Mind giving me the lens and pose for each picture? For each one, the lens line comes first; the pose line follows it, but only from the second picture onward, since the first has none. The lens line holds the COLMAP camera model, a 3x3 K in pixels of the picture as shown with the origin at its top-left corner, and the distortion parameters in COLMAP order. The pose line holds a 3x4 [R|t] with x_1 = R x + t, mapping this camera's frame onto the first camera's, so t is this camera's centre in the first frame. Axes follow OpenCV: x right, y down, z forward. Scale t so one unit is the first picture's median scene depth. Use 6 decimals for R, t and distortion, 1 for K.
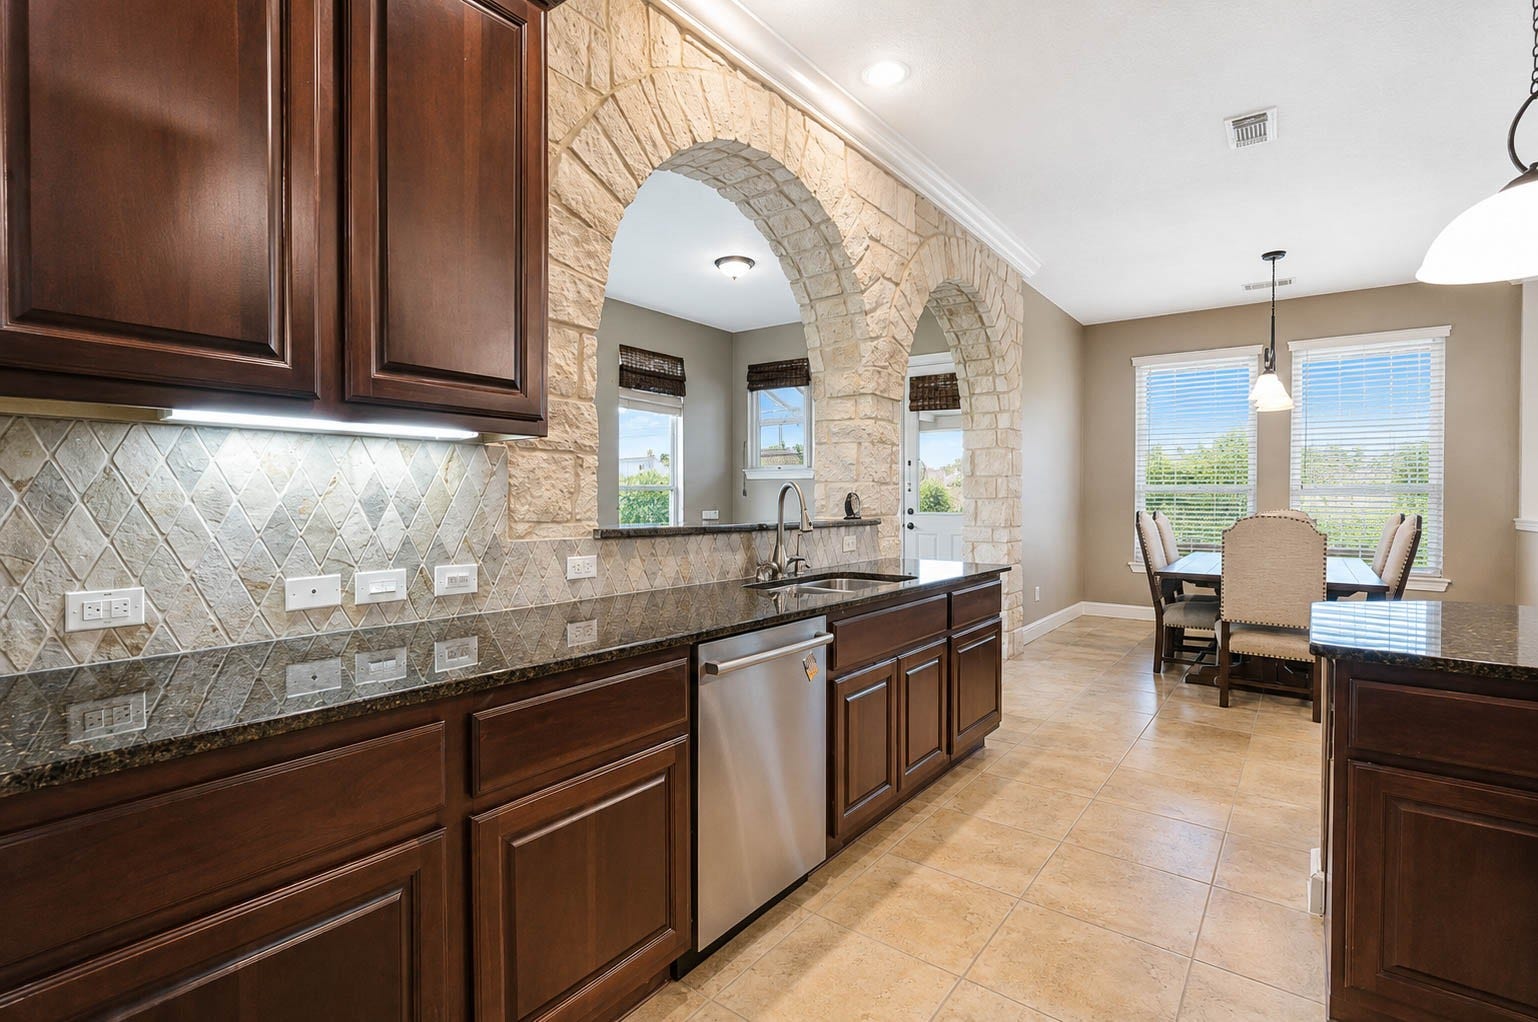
lens RADIAL K [[694.7, 0, 769.0], [0, 694.7, 511.0], [0, 0, 1]] dist [-0.000974, -0.000232]
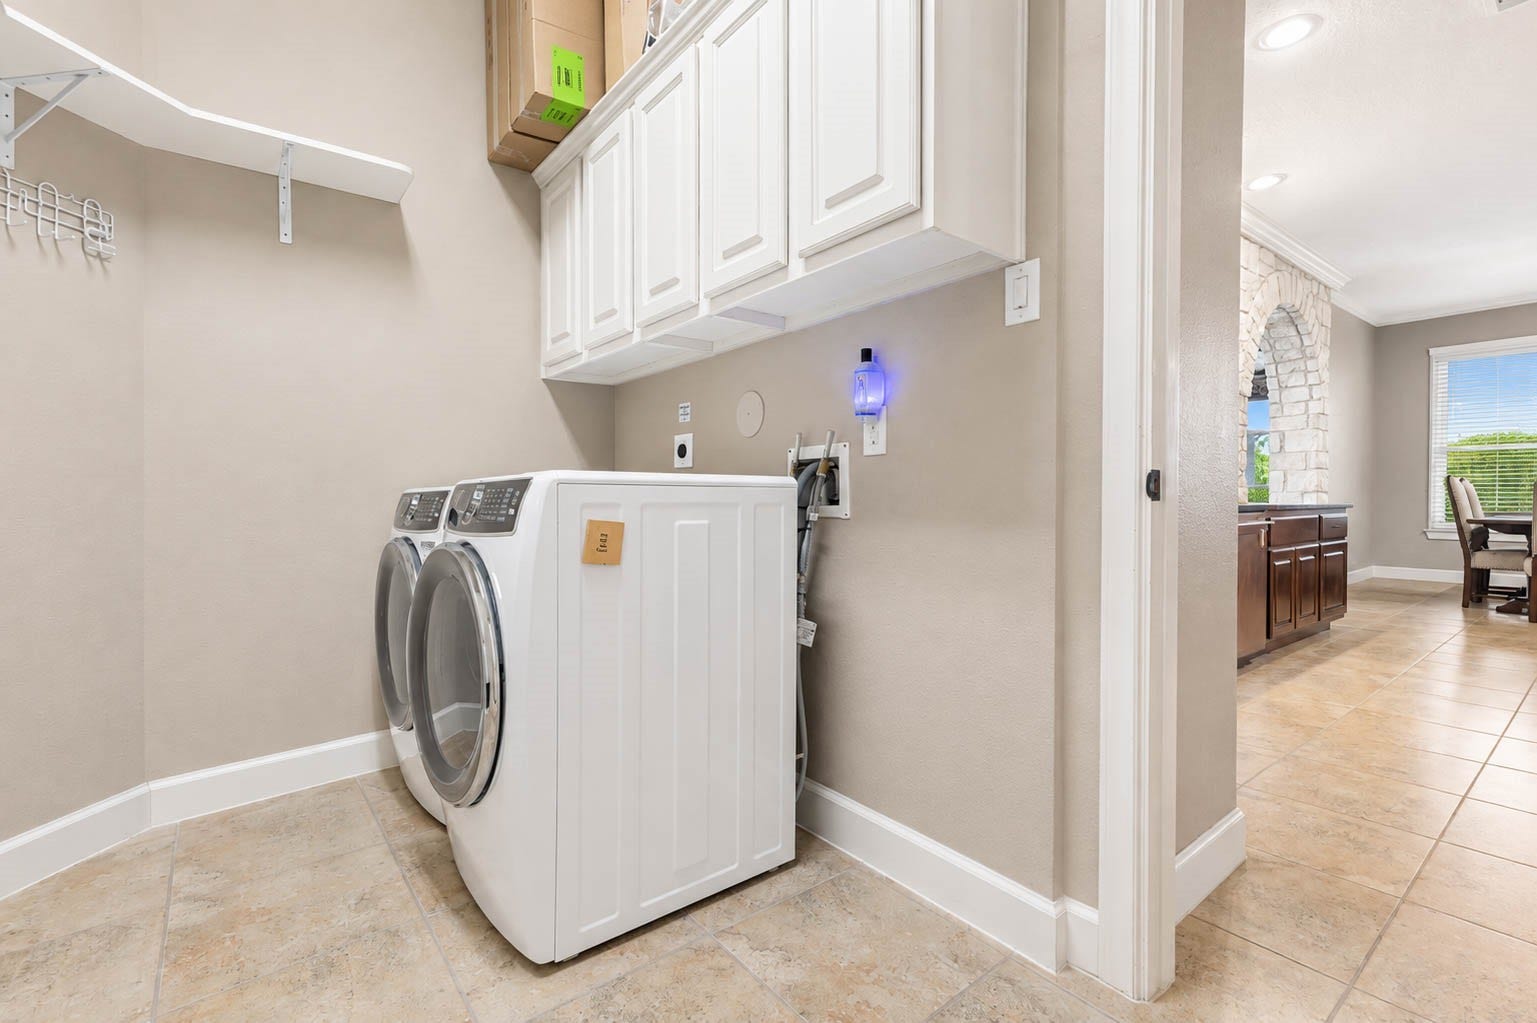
lens RADIAL K [[694.3, 0, 768.5], [0, 694.3, 511.5], [0, 0, 1]] dist [-0.000974, -0.000232]
pose [[0.969767, 0.000799, -0.244032, -0.337537], [-0.001591, 0.999994, -0.003048, 0.068629], [0.244028, 0.003344, 0.969763, -0.494005]]
